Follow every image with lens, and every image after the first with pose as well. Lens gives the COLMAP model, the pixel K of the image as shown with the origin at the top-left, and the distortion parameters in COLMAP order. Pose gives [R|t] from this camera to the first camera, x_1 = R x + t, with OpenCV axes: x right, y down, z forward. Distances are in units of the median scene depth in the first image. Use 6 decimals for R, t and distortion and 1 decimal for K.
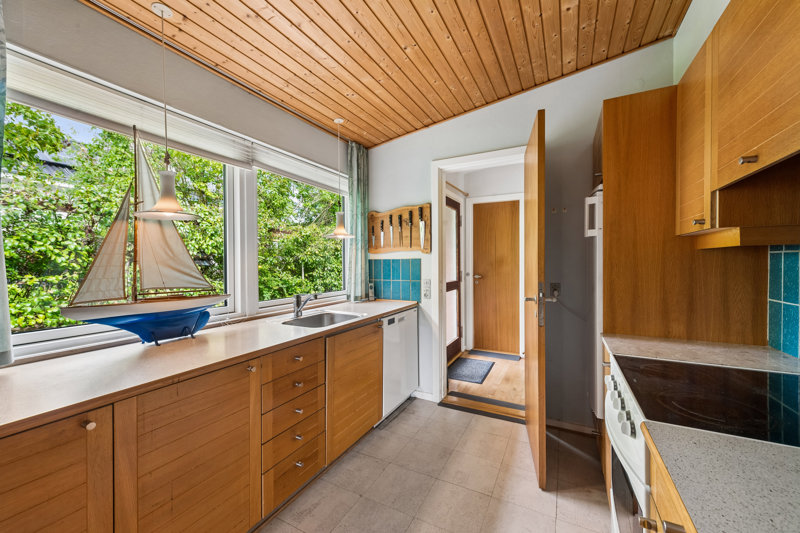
lens RADIAL K [[311.8, 0, 400.0], [0, 311.8, 266.5], [0, 0, 1]] dist [0.003242, -0.000153]
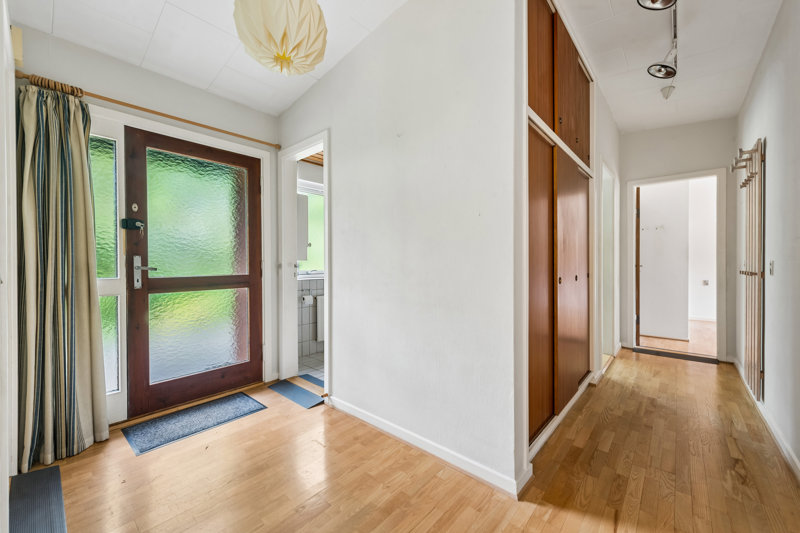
lens RADIAL K [[311.8, 0, 400.0], [0, 311.8, 266.5], [0, 0, 1]] dist [0.003242, -0.000153]
pose [[0.971379, -0.002370, -0.237523, 0.688328], [0.000752, 0.999976, -0.006905, 0.033356], [0.237534, 0.006529, 0.971357, 0.452878]]
